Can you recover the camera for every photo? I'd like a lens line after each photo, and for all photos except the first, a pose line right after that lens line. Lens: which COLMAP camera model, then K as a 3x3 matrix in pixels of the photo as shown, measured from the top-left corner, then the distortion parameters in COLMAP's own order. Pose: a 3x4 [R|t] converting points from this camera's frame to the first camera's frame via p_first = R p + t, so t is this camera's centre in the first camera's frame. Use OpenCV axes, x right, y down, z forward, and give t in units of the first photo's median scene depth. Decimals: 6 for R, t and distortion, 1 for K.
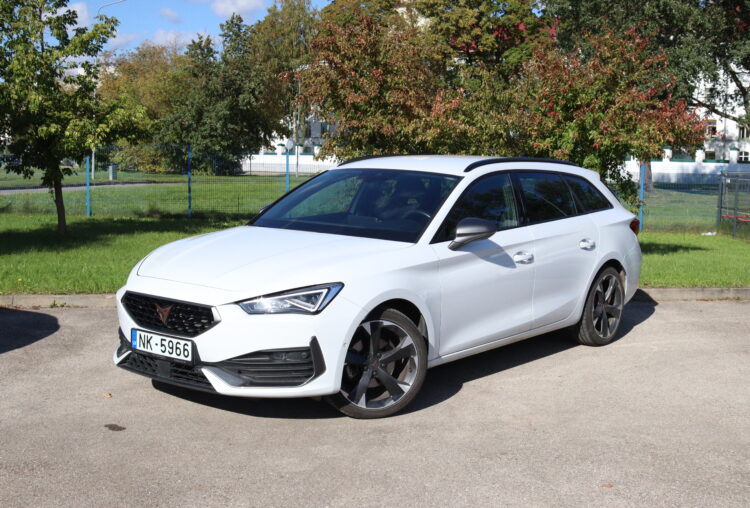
lens RADIAL K [[1009.9, 0, 377.7], [0, 1009.9, 252.8], [0, 0, 1]] dist [0.052814, 0.000000]
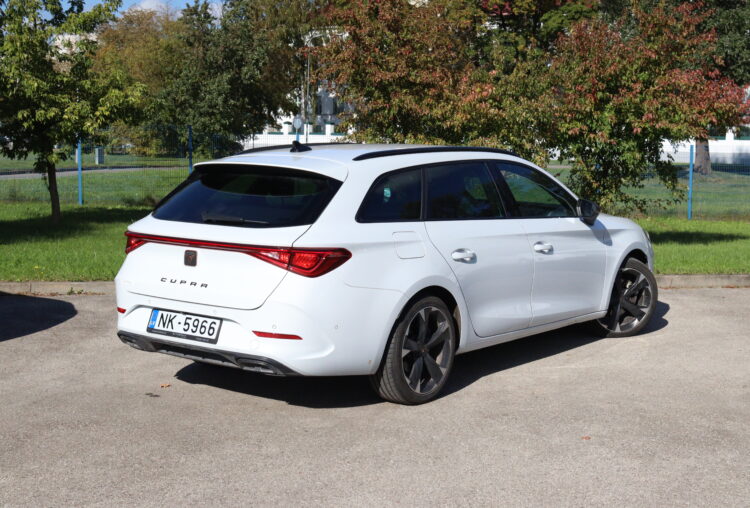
lens RADIAL K [[1182.3, 0, 373.2], [0, 1182.3, 256.0], [0, 0, 1]] dist [0.042591, 0.000000]
pose [[0.999751, -0.002740, -0.022152, 0.004101], [0.002905, 0.999968, 0.007400, 0.006413], [0.022131, -0.007462, 0.999727, -0.129834]]
